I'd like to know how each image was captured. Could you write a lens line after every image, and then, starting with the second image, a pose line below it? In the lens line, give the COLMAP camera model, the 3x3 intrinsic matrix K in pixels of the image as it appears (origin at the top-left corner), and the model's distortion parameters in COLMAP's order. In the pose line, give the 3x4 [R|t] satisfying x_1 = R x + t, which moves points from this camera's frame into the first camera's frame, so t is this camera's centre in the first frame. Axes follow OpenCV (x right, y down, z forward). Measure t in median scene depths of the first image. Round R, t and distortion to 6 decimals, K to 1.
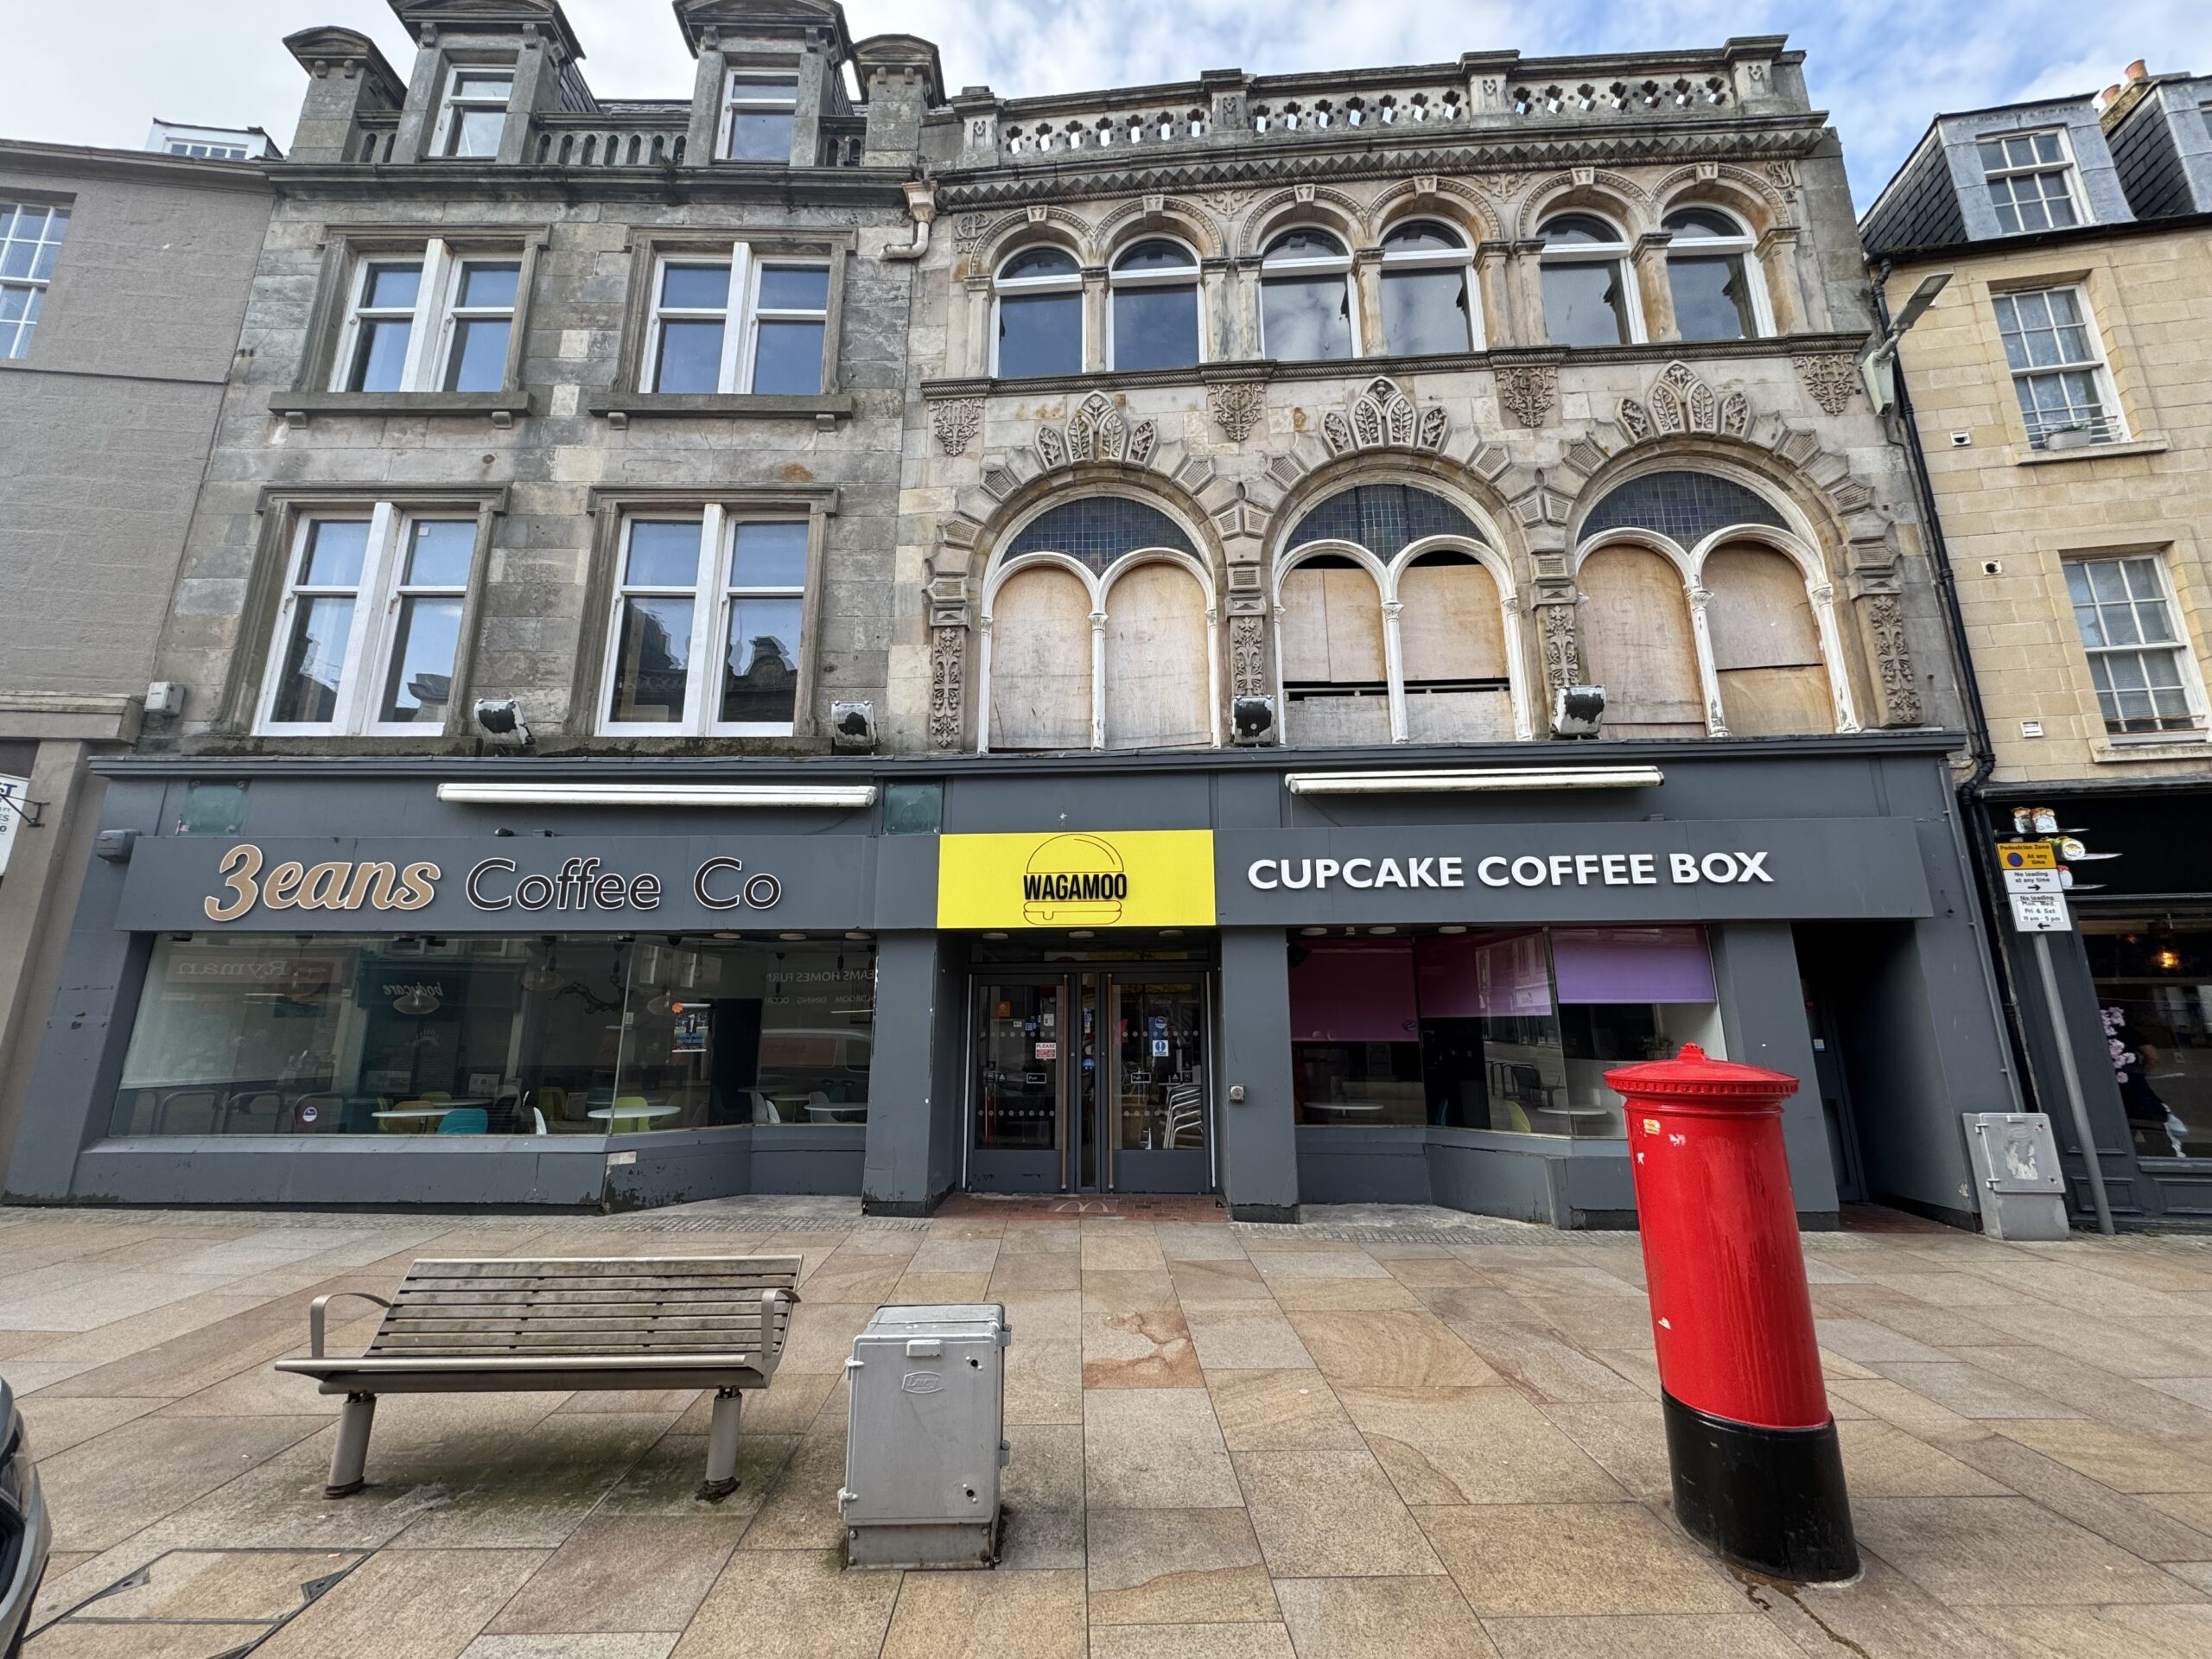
lens RADIAL K [[882.3, 0, 1107.6], [0, 882.3, 824.2], [0, 0, 1]] dist [-0.001113, -0.001177]
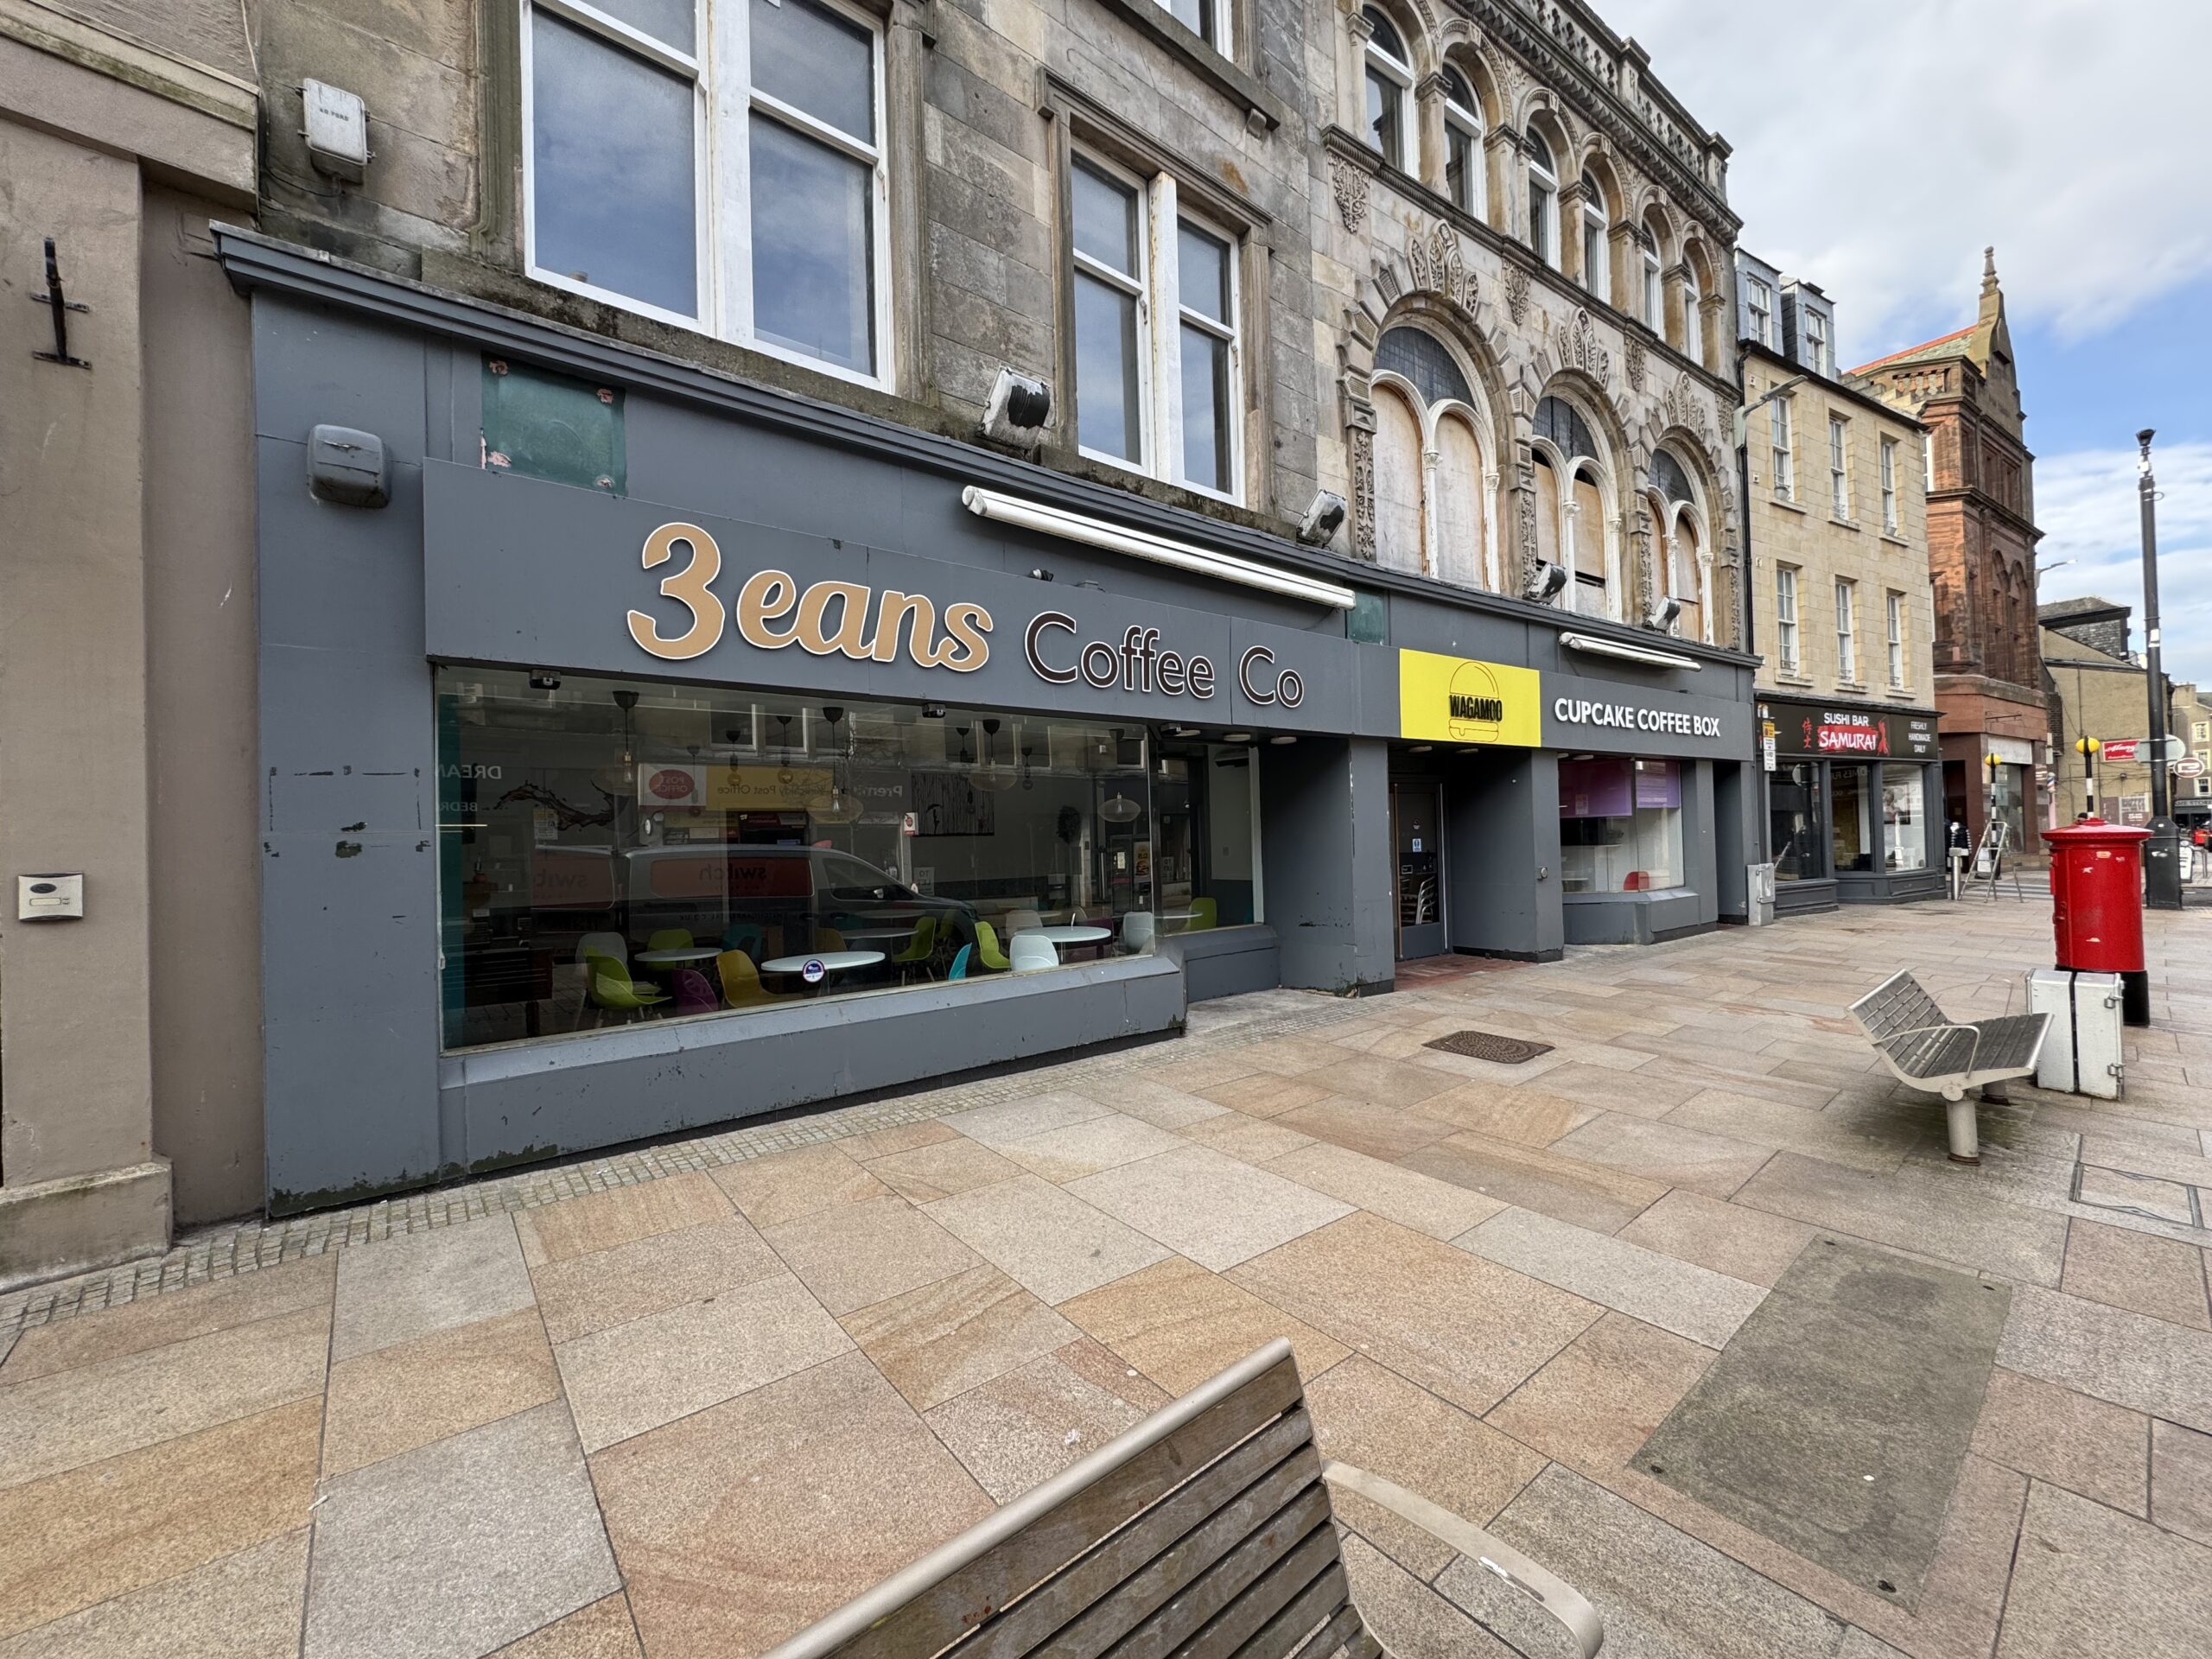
lens RADIAL K [[882.3, 0, 1109.5], [0, 882.3, 826.5], [0, 0, 1]] dist [-0.001113, -0.001177]
pose [[0.778198, -0.011254, 0.627918, -1.091060], [-0.116035, 0.980049, 0.161371, 0.087586], [-0.617206, -0.198439, 0.761366, 0.365078]]
